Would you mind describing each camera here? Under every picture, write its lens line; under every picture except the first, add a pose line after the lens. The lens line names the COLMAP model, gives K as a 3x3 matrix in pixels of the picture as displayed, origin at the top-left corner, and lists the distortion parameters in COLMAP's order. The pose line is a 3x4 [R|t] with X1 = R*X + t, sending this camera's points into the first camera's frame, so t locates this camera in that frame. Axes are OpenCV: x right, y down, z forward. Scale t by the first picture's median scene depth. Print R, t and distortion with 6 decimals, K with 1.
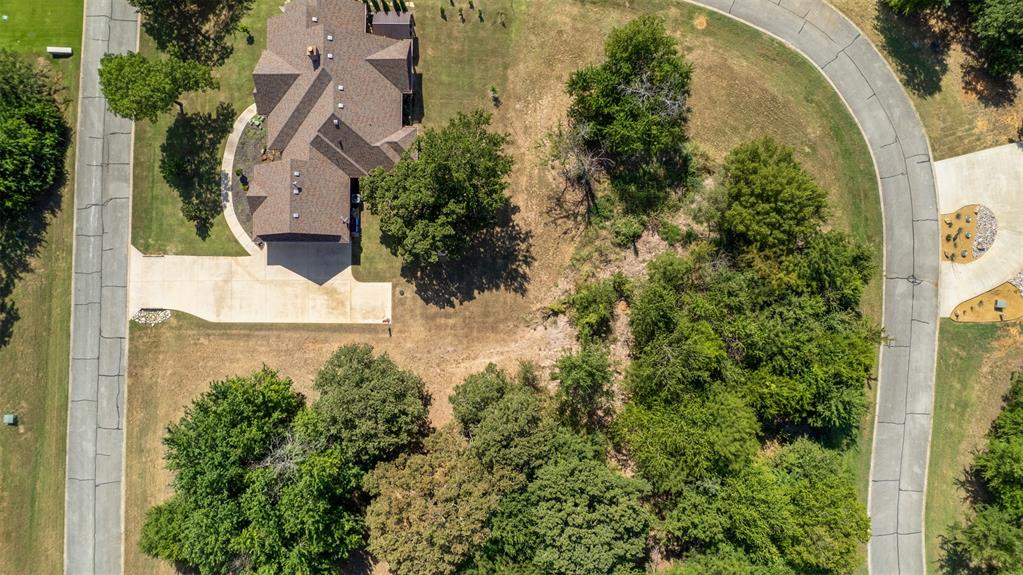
lens RADIAL K [[657.6, 0, 503.9], [0, 657.6, 281.4], [0, 0, 1]] dist [-0.077103, 0.069225]
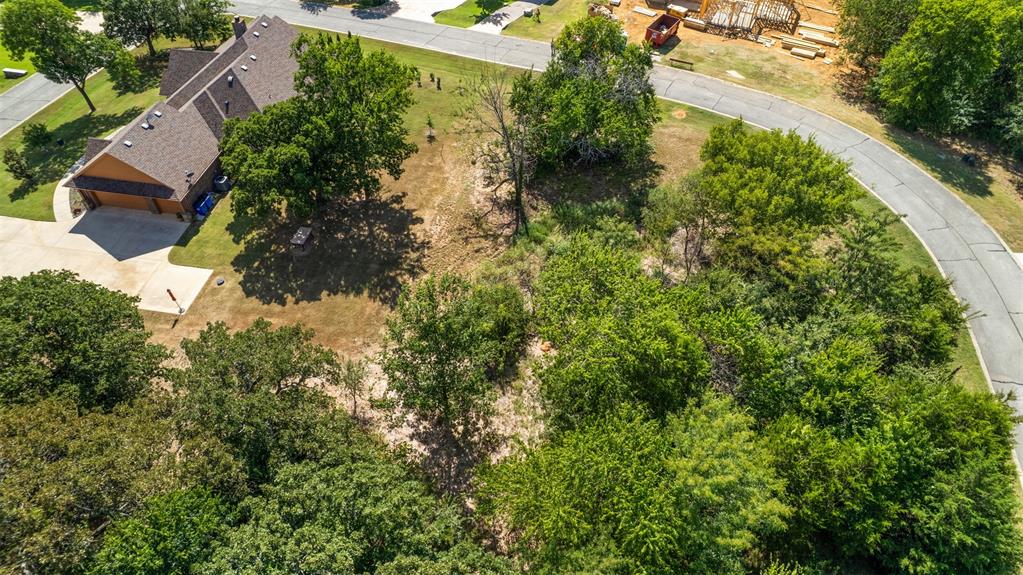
lens RADIAL K [[657.6, 0, 512.1], [0, 657.6, 291.0], [0, 0, 1]] dist [-0.077103, 0.069225]
pose [[0.984792, 0.129186, -0.116168, 0.216538], [-0.173734, 0.729651, -0.661382, 0.411708], [-0.000679, 0.671506, 0.740999, 0.511648]]
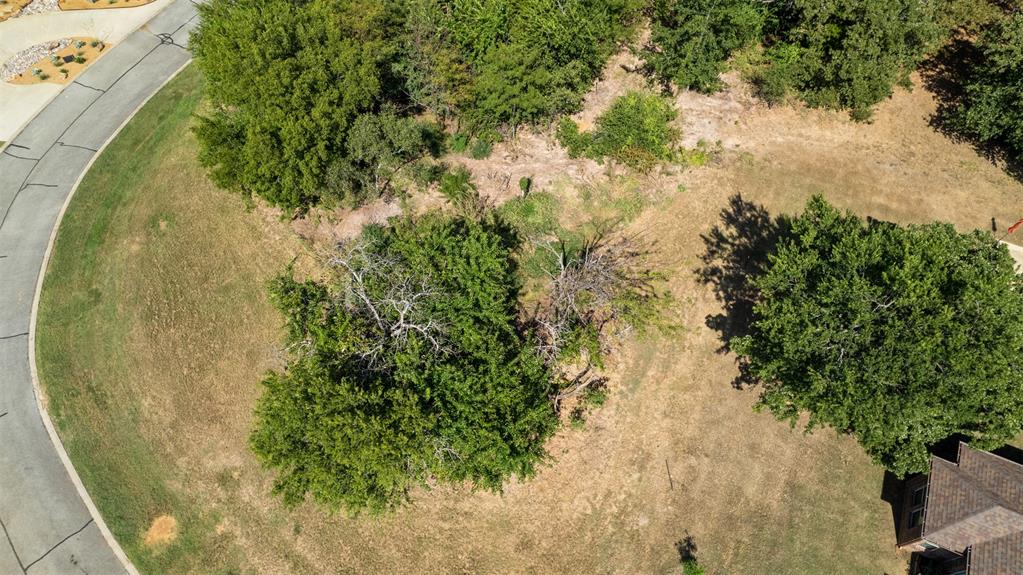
lens RADIAL K [[657.6, 0, 505.3], [0, 657.6, 281.4], [0, 0, 1]] dist [-0.077103, 0.069225]
pose [[-0.912045, -0.347839, 0.217214, 0.066881], [0.410036, -0.764901, 0.496786, -0.397296], [-0.006654, 0.542157, 0.840251, 0.566670]]
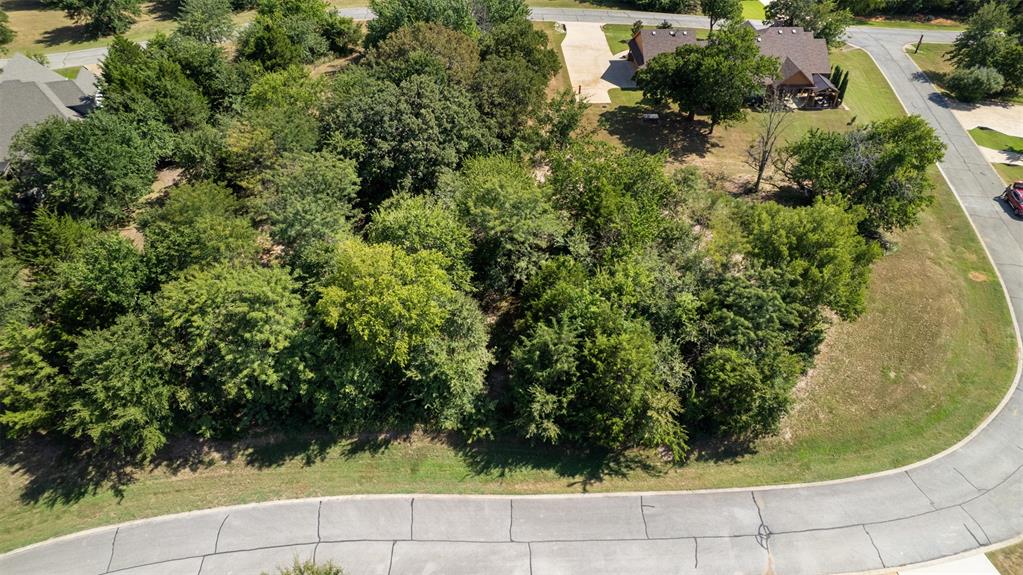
lens RADIAL K [[657.6, 0, 513.3], [0, 657.6, 293.4], [0, 0, 1]] dist [-0.077103, 0.069225]
pose [[0.055276, 0.673163, -0.737425, 0.916741], [-0.998465, 0.039915, -0.038406, 0.238739], [0.003581, 0.738416, 0.674336, 0.459008]]
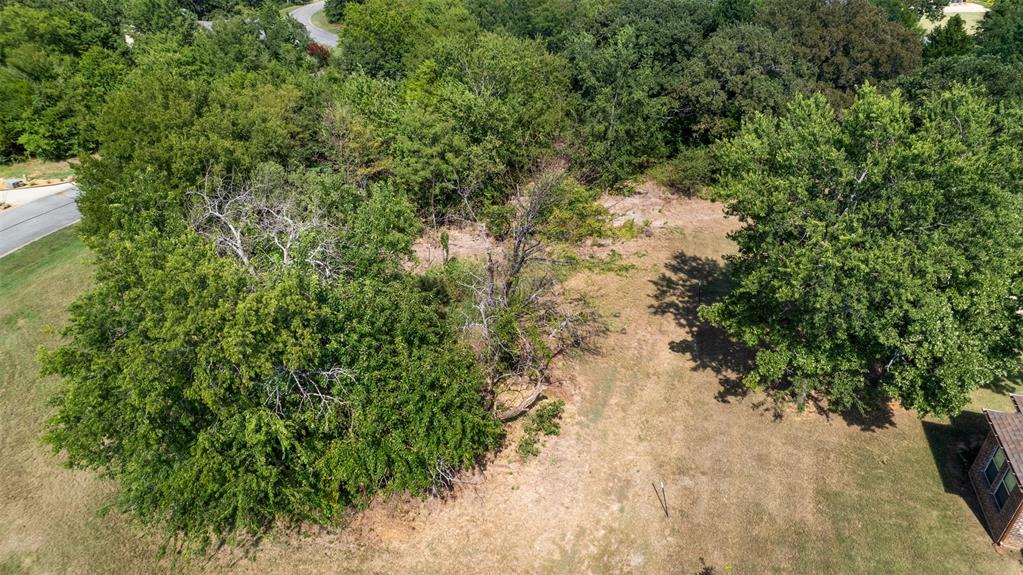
lens RADIAL K [[657.6, 0, 515.5], [0, 657.6, 283.8], [0, 0, 1]] dist [-0.077103, 0.069225]
pose [[-0.953857, -0.149521, 0.260384, 0.016345], [0.300259, -0.477652, 0.825647, -0.468325], [0.000922, 0.865732, 0.500507, 0.754115]]
